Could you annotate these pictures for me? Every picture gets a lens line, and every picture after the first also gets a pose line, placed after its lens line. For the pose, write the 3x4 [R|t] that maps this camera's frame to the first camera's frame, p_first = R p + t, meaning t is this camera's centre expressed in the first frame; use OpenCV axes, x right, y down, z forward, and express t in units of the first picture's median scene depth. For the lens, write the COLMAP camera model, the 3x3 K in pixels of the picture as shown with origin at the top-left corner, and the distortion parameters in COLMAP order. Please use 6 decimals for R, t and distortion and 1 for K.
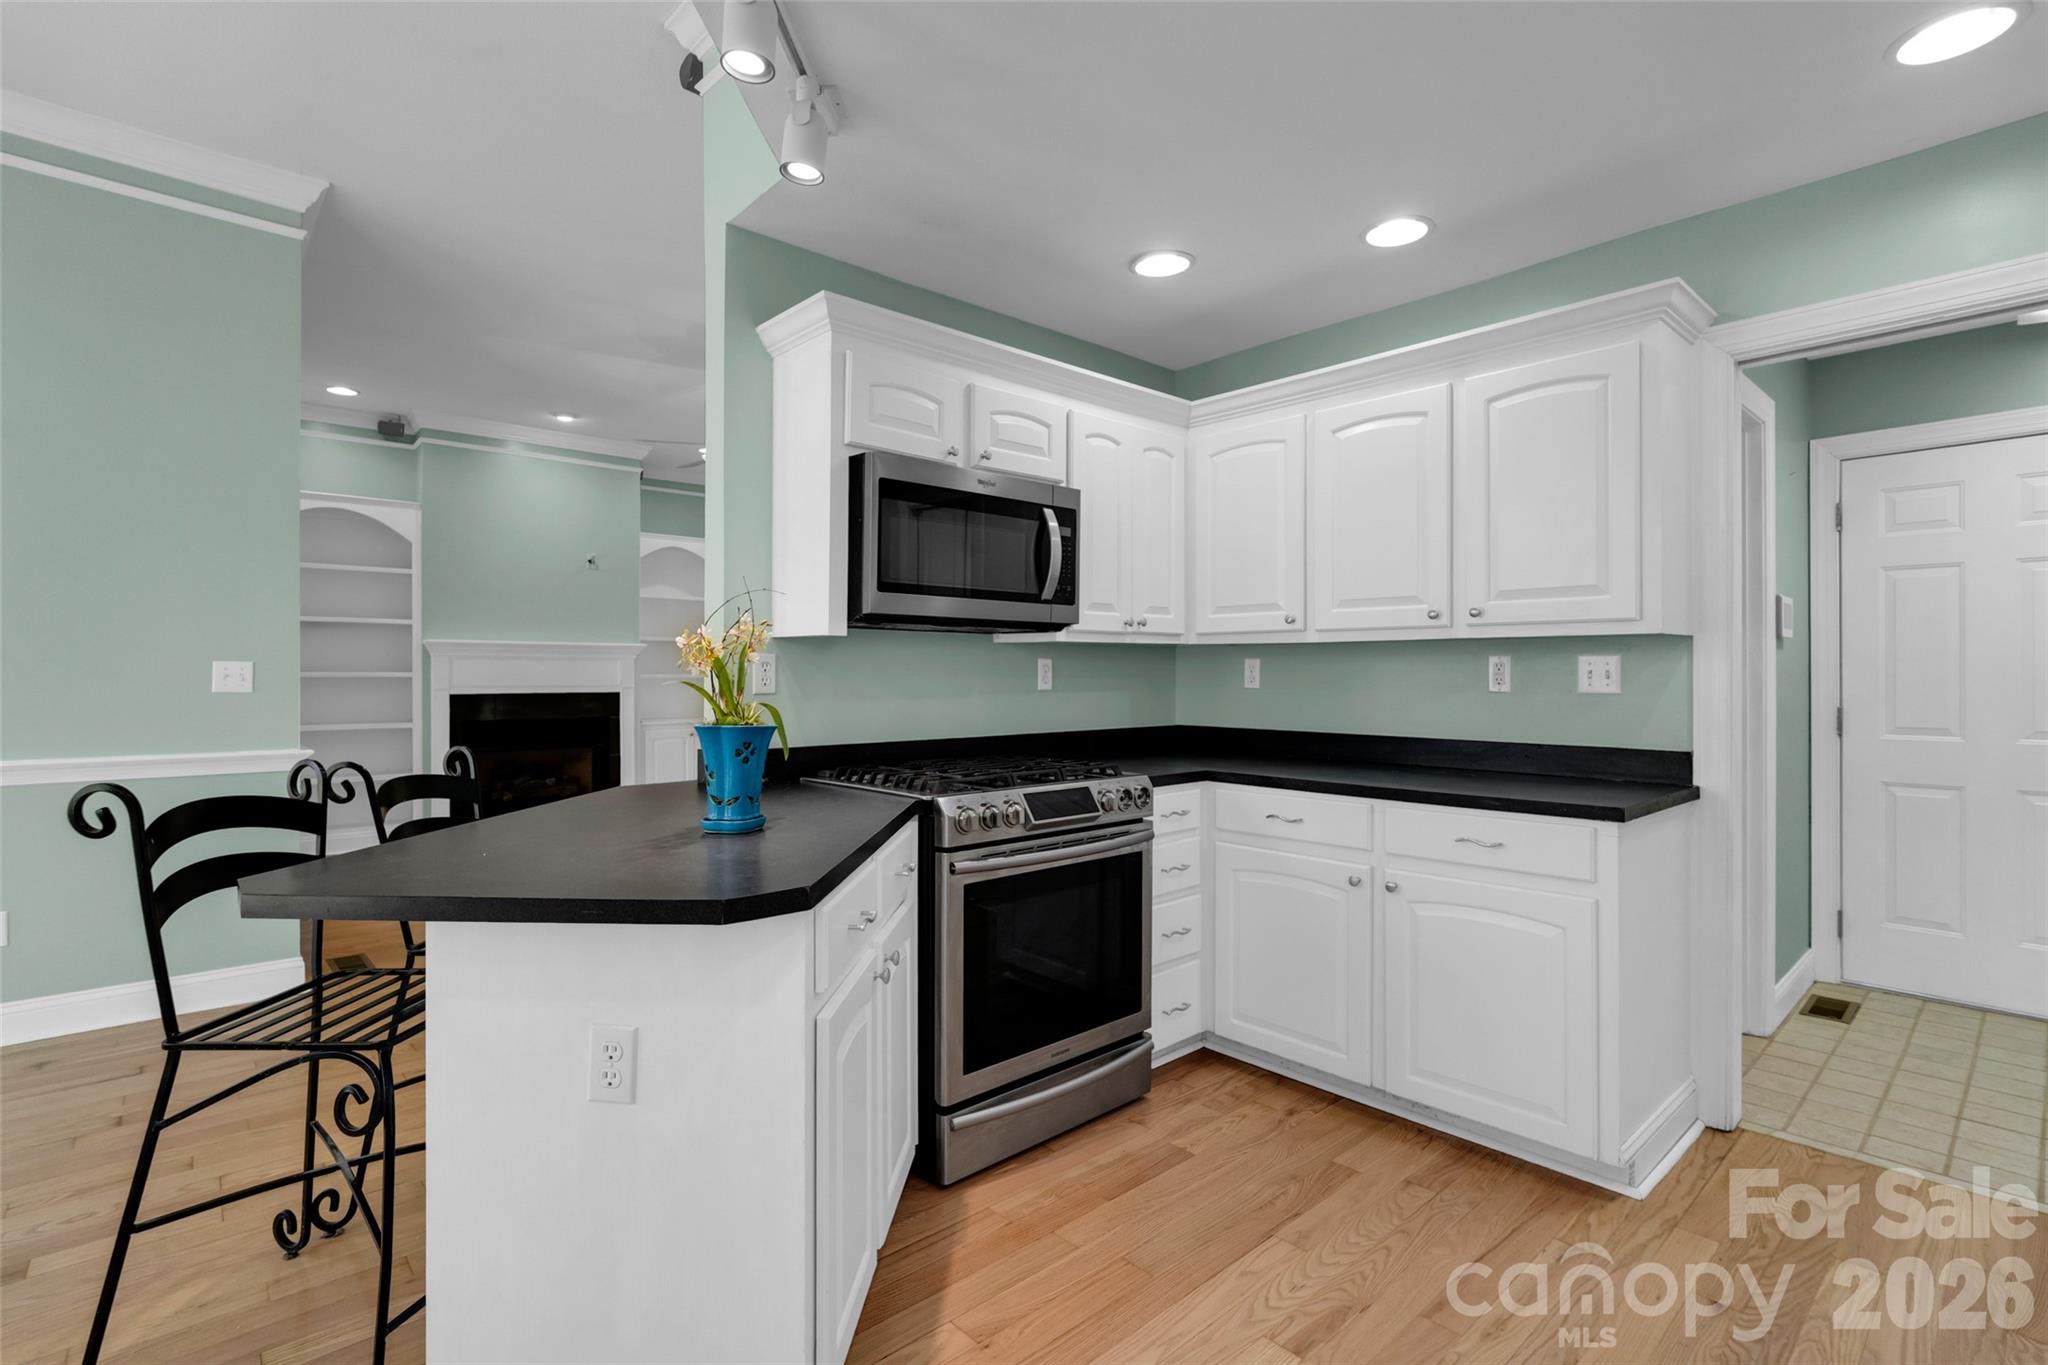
lens RADIAL K [[964.2, 0, 1008.8], [0, 964.2, 668.8], [0, 0, 1]] dist [-0.010269, 0.003437]
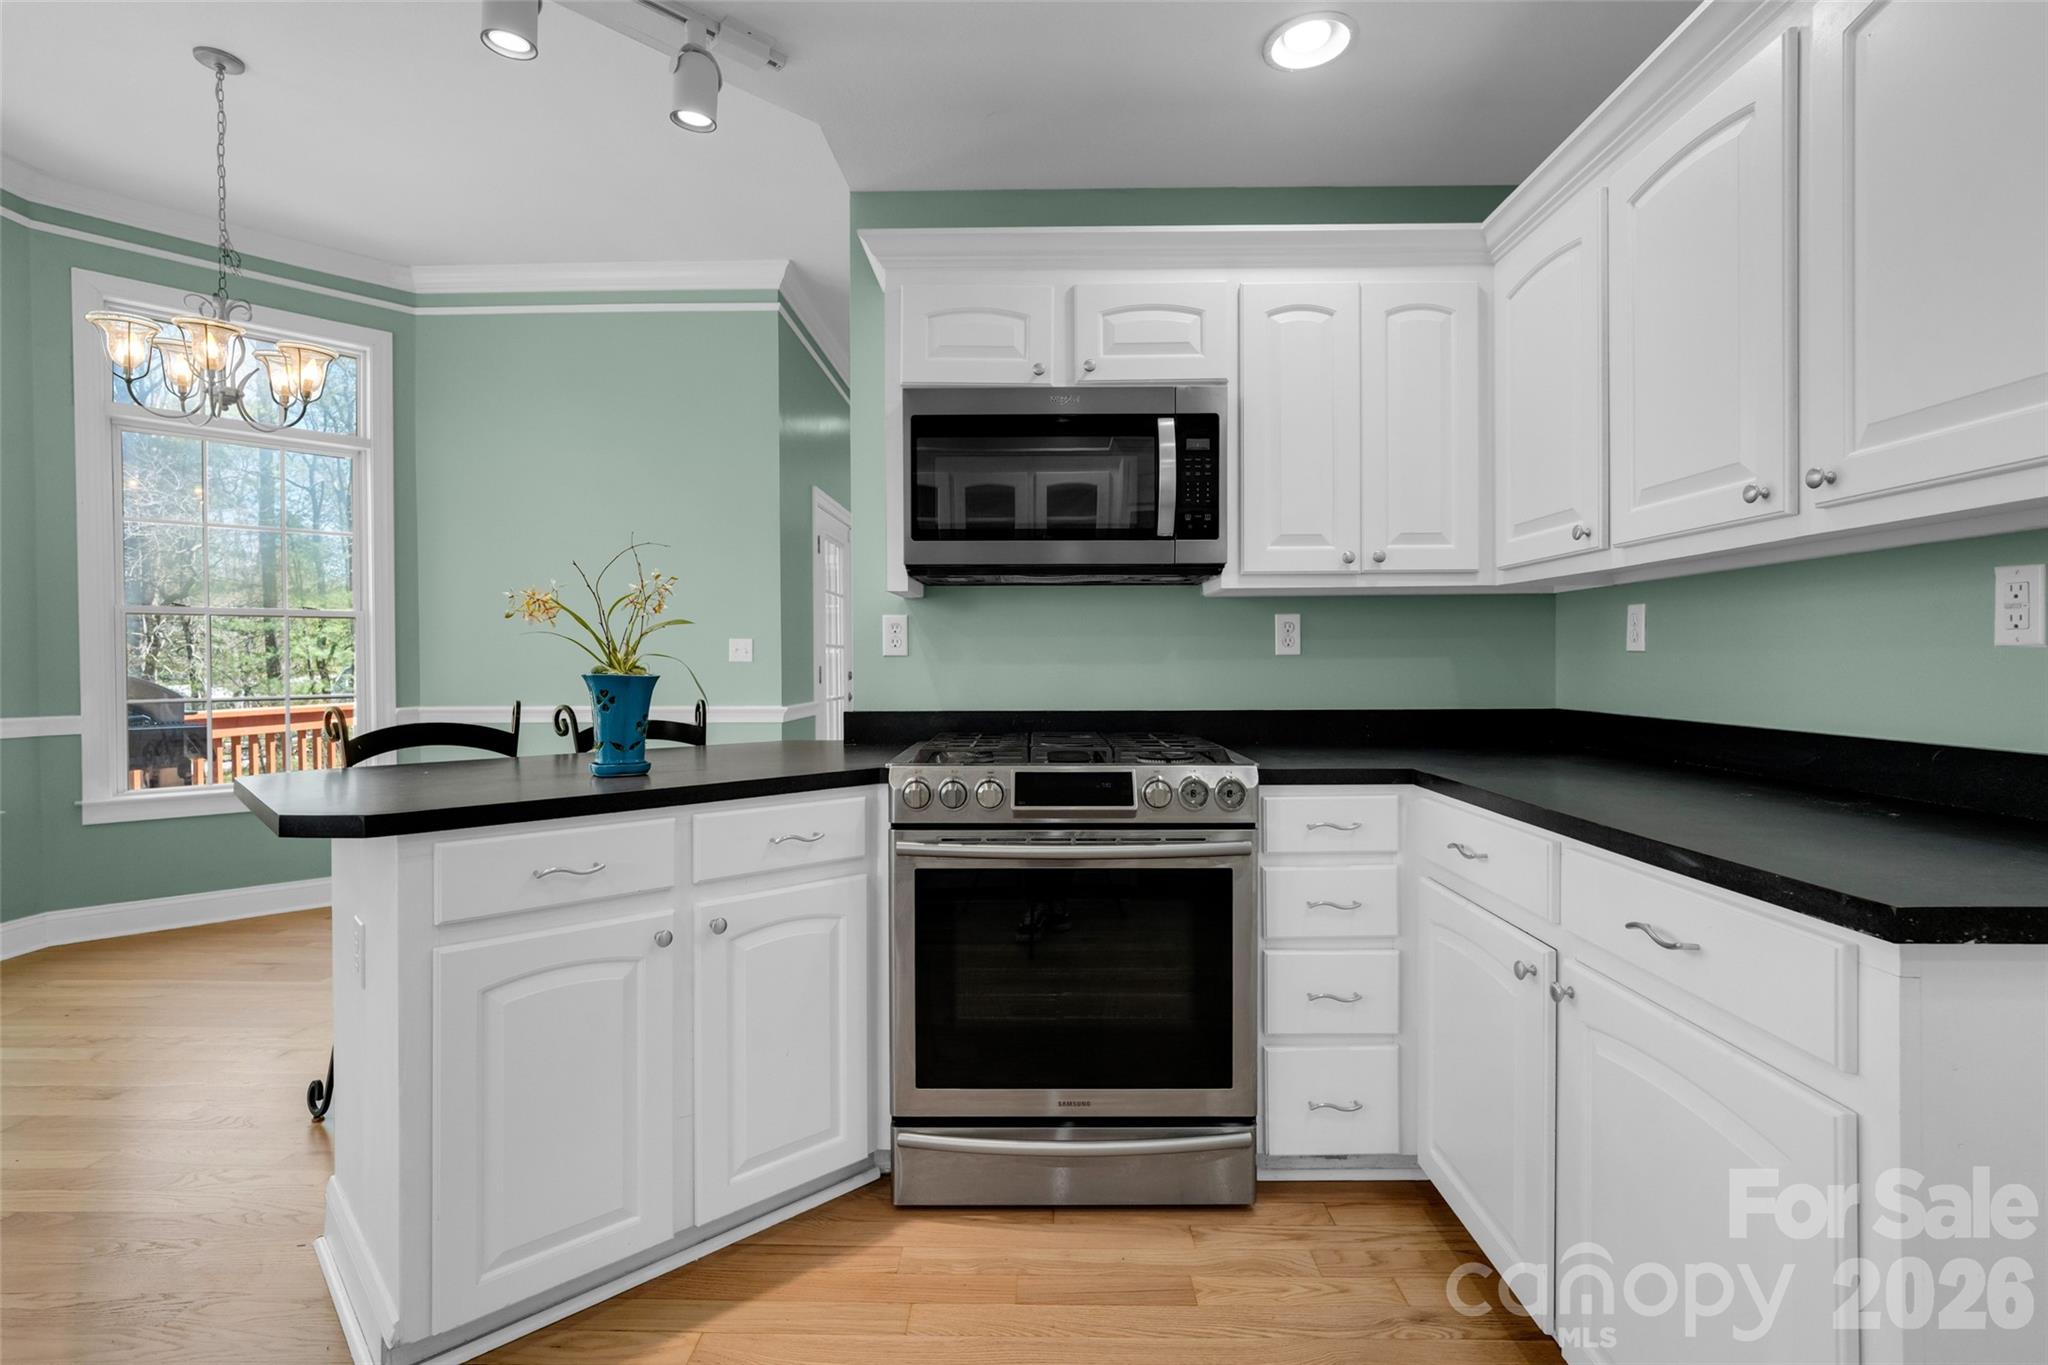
lens RADIAL K [[964.2, 0, 1036.1], [0, 964.2, 667.7], [0, 0, 1]] dist [-0.010269, 0.003437]
pose [[0.735152, 0.001372, -0.677901, 0.496457], [0.006555, 0.999937, 0.009133, 0.028855], [0.677871, -0.011158, 0.735096, 0.351185]]
